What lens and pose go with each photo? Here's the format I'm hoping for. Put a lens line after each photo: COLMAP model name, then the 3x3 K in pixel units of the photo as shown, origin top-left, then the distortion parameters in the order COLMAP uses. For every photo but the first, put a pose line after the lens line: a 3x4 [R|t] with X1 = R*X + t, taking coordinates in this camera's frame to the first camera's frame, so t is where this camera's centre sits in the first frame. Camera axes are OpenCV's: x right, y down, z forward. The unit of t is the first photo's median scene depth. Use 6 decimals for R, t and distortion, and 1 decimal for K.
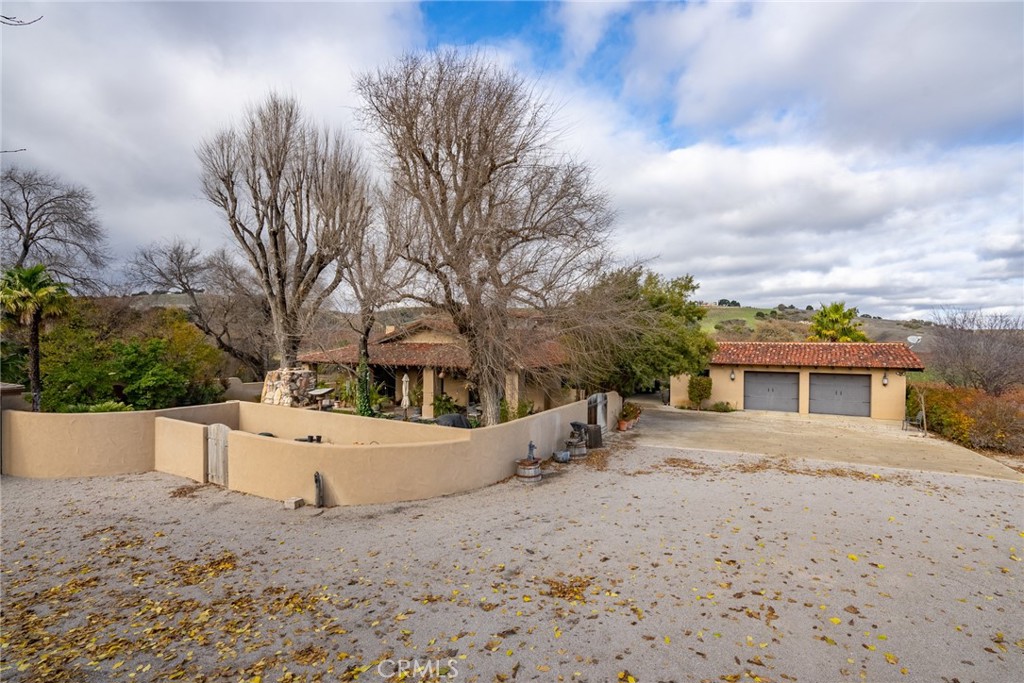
lens RADIAL K [[479.8, 0, 518.6], [0, 479.8, 340.4], [0, 0, 1]] dist [-0.016423, 0.000742]
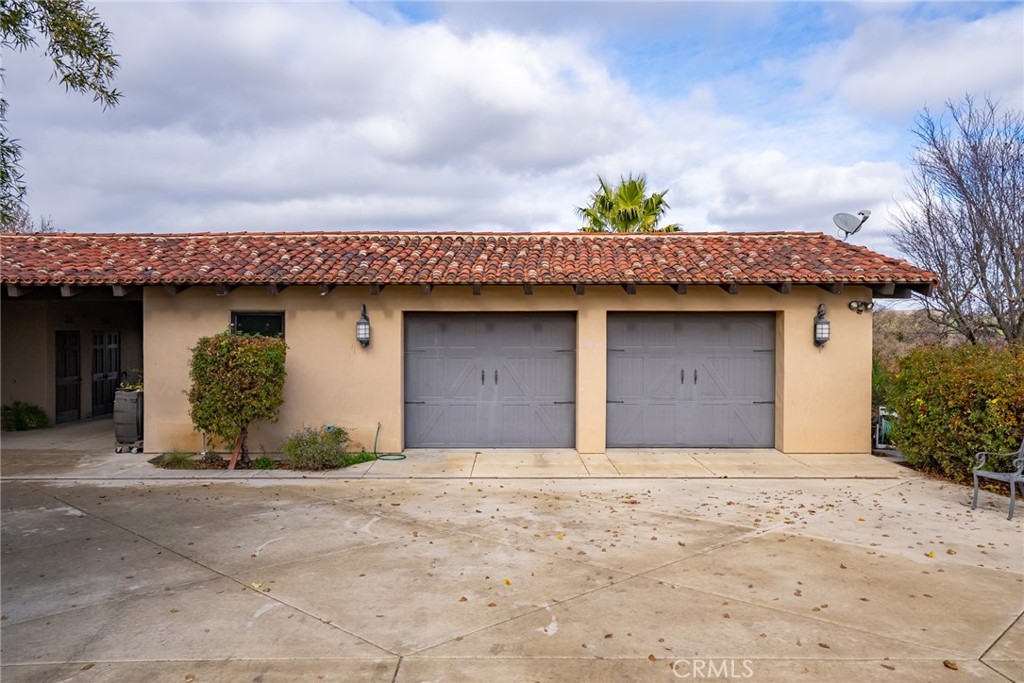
lens RADIAL K [[712.0, 0, 512.9], [0, 712.0, 340.4], [0, 0, 1]] dist [-0.001280, -0.000026]
pose [[0.877066, -0.008409, 0.480295, 0.344684], [0.002710, 0.999917, 0.012558, 0.079410], [-0.480361, -0.009712, 0.877017, 0.636413]]
